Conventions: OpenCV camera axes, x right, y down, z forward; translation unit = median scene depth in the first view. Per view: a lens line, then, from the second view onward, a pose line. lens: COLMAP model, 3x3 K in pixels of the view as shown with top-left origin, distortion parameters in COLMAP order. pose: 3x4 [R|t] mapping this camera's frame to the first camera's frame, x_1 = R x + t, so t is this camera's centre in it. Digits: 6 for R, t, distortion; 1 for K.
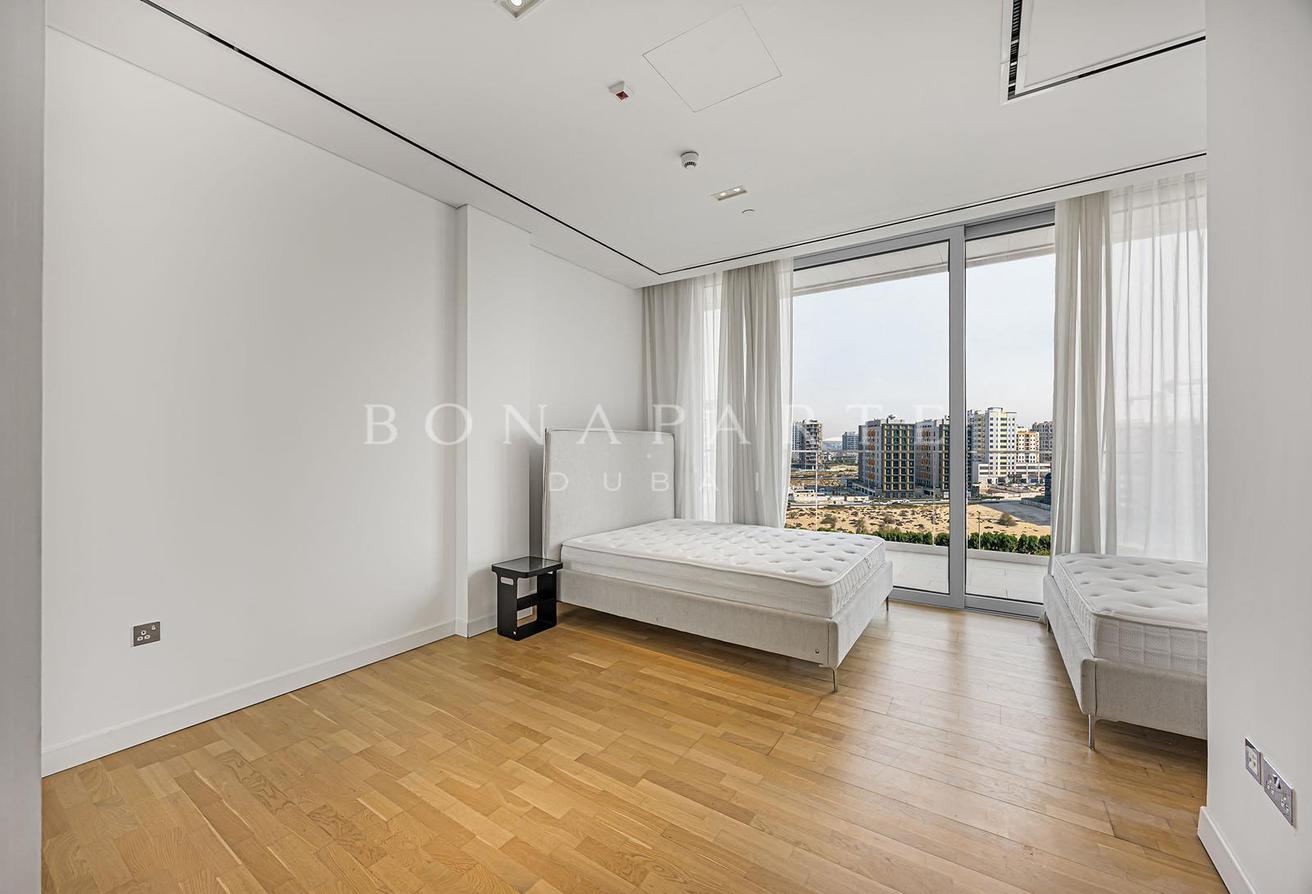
lens RADIAL K [[502.7, 0, 656.9], [0, 502.7, 440.5], [0, 0, 1]] dist [-0.000056, -0.000050]
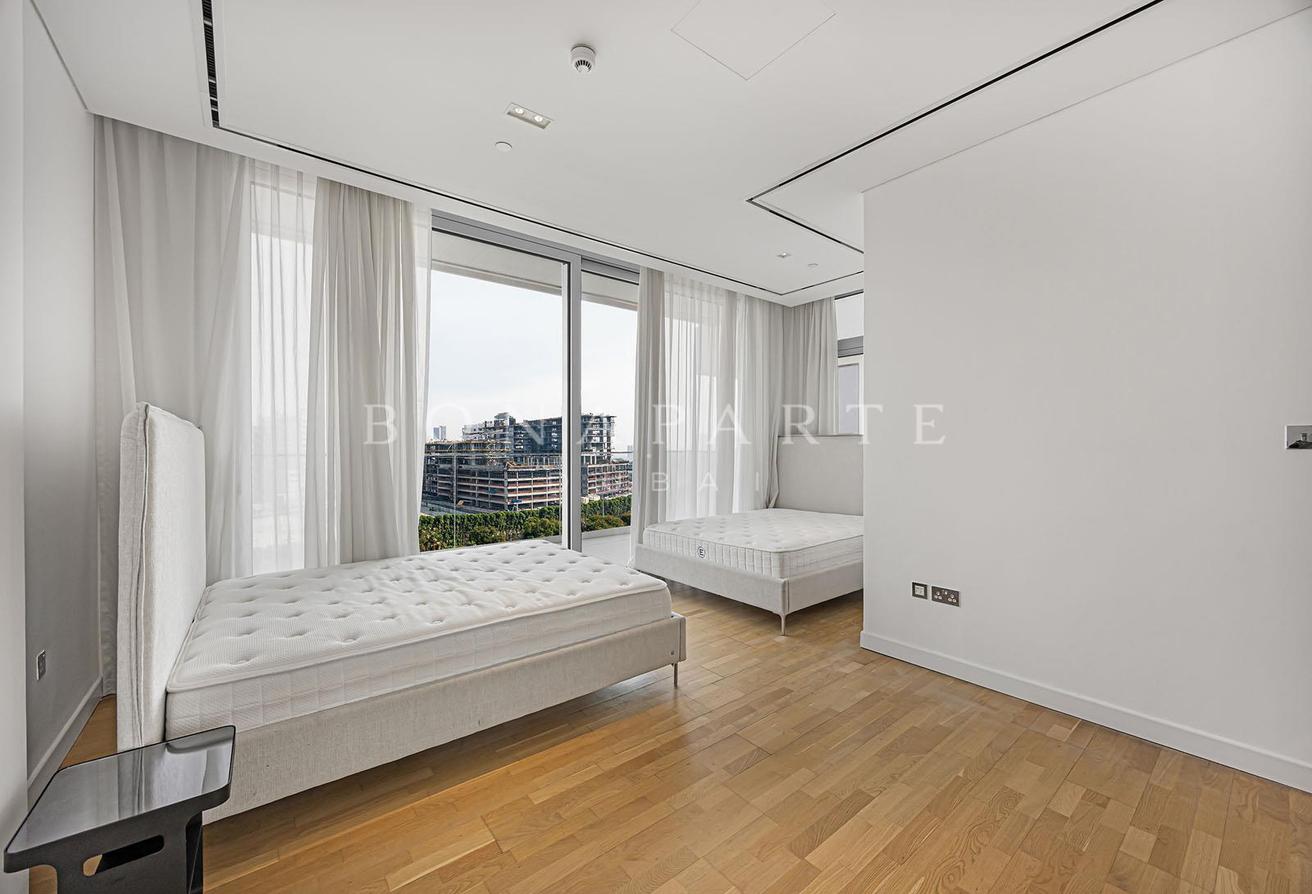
lens RADIAL K [[502.3, 0, 648.9], [0, 502.3, 448.2], [0, 0, 1]] dist [0.000656, -0.000244]
pose [[0.319141, 0.000471, 0.947707, -0.509019], [-0.003865, 0.999992, 0.000805, 0.009467], [-0.947699, -0.003920, 0.319140, 0.574310]]
